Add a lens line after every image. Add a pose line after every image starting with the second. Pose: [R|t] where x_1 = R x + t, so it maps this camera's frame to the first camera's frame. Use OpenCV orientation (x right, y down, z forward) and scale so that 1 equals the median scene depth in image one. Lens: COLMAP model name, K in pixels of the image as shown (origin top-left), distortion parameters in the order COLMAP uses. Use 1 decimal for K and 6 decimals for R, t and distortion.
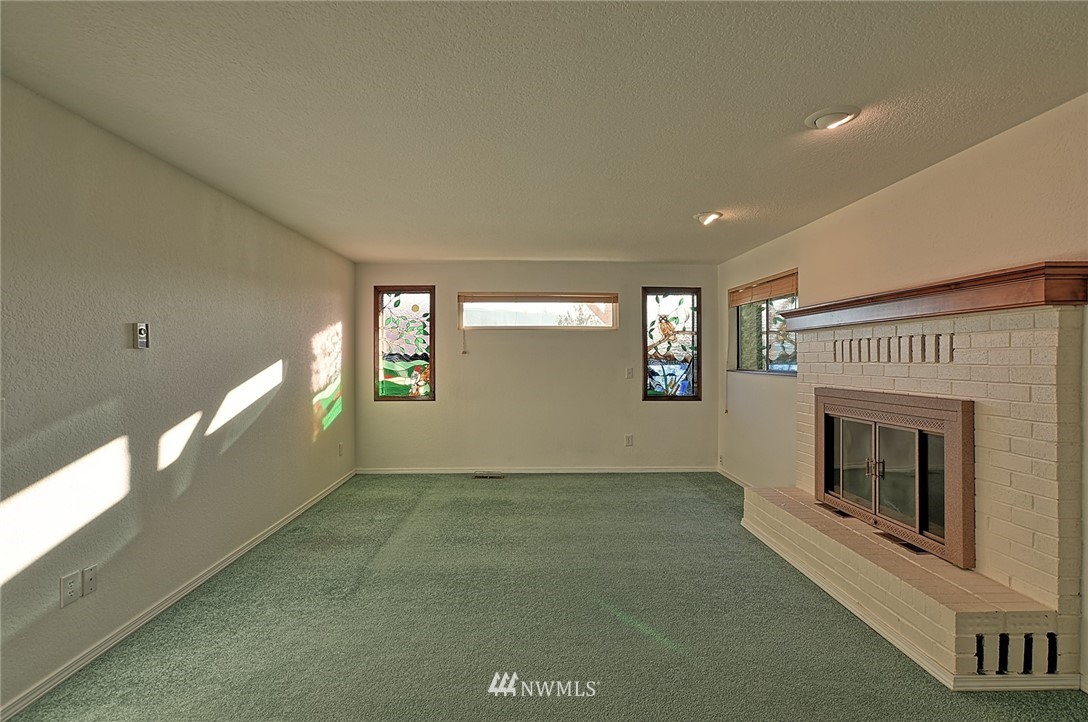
lens RADIAL K [[530.1, 0, 554.4], [0, 530.1, 354.7], [0, 0, 1]] dist [-0.013864, 0.008117]
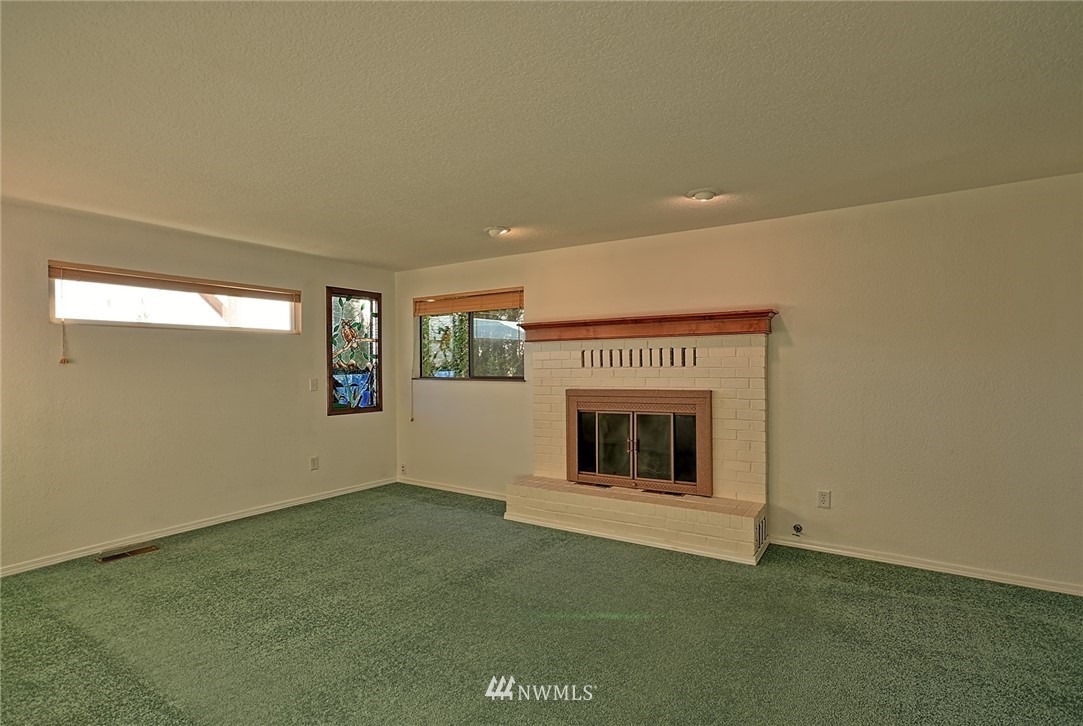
lens RADIAL K [[527.7, 0, 545.9], [0, 527.7, 360.3], [0, 0, 1]] dist [-0.013864, 0.008117]
pose [[0.590518, -0.001378, 0.807023, -0.362035], [0.006079, 0.999978, -0.002741, -0.000820], [-0.807001, 0.006525, 0.590514, 0.218310]]
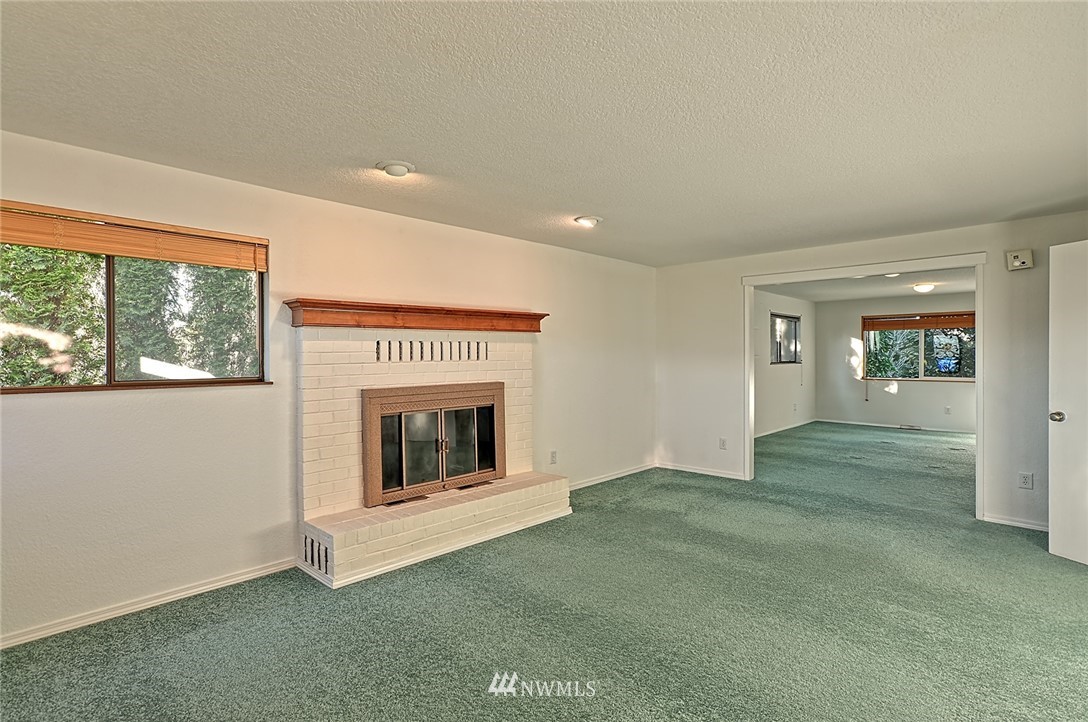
lens RADIAL K [[530.1, 0, 539.7], [0, 530.1, 363.2], [0, 0, 1]] dist [-0.013864, 0.008117]
pose [[-0.644894, -0.007493, 0.764236, -0.297577], [0.001298, 0.999940, 0.010899, 0.003340], [-0.764271, 0.008020, -0.644845, 0.949155]]
